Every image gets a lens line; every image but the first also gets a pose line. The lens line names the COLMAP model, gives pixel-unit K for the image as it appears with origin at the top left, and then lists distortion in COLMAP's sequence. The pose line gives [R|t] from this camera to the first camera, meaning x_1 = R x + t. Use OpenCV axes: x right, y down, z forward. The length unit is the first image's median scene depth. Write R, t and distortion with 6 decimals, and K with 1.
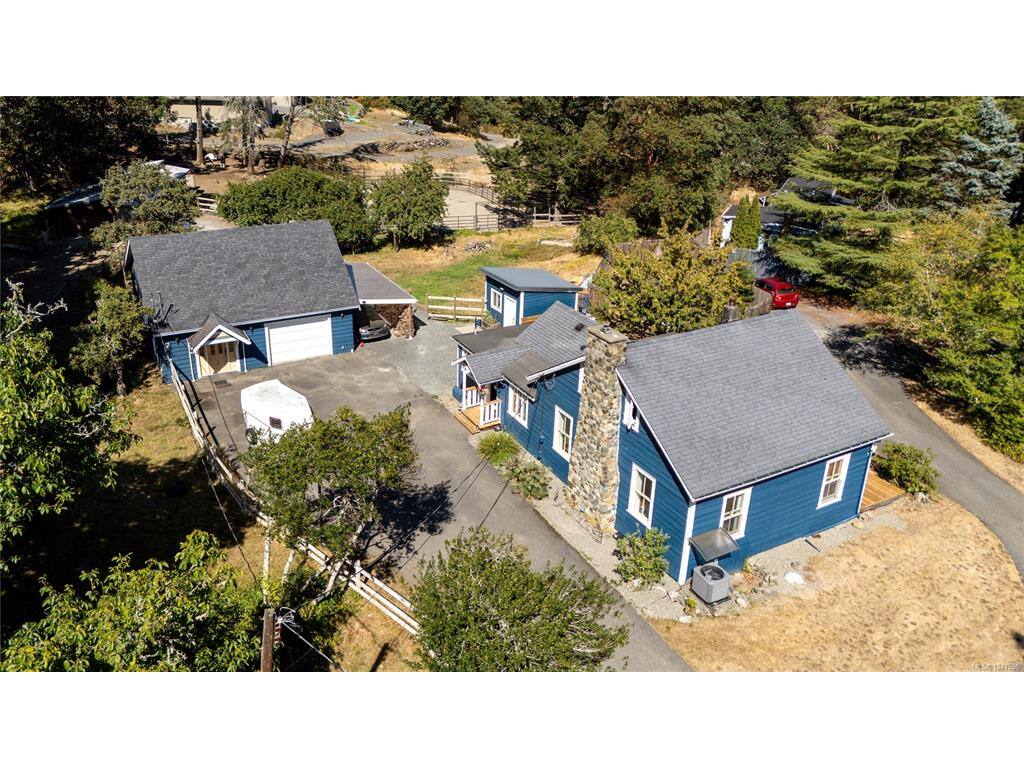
lens RADIAL K [[738.8, 0, 490.8], [0, 738.8, 382.7], [0, 0, 1]] dist [0.041135, -0.024021]
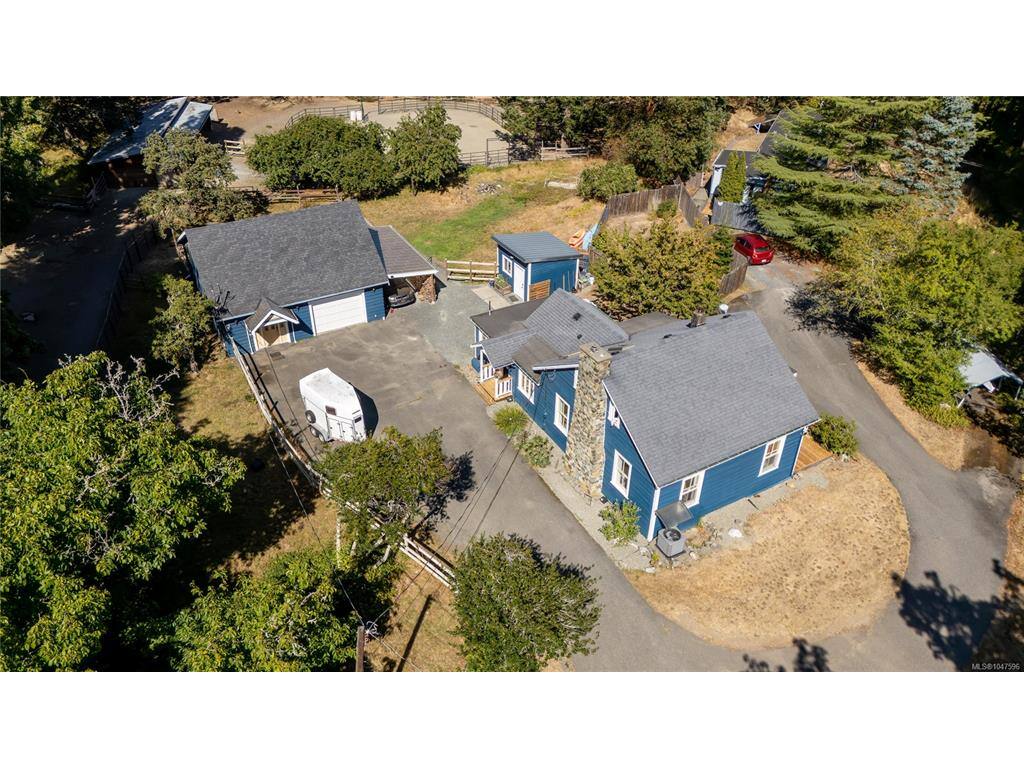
lens RADIAL K [[708.2, 0, 512.0], [0, 708.2, 384.0], [0, 0, 1]] dist [0.032445, -0.004297]
pose [[0.999823, -0.017371, 0.007255, 0.004799], [0.015658, 0.981320, 0.191742, -0.185834], [-0.010450, -0.191595, 0.981419, -0.139740]]
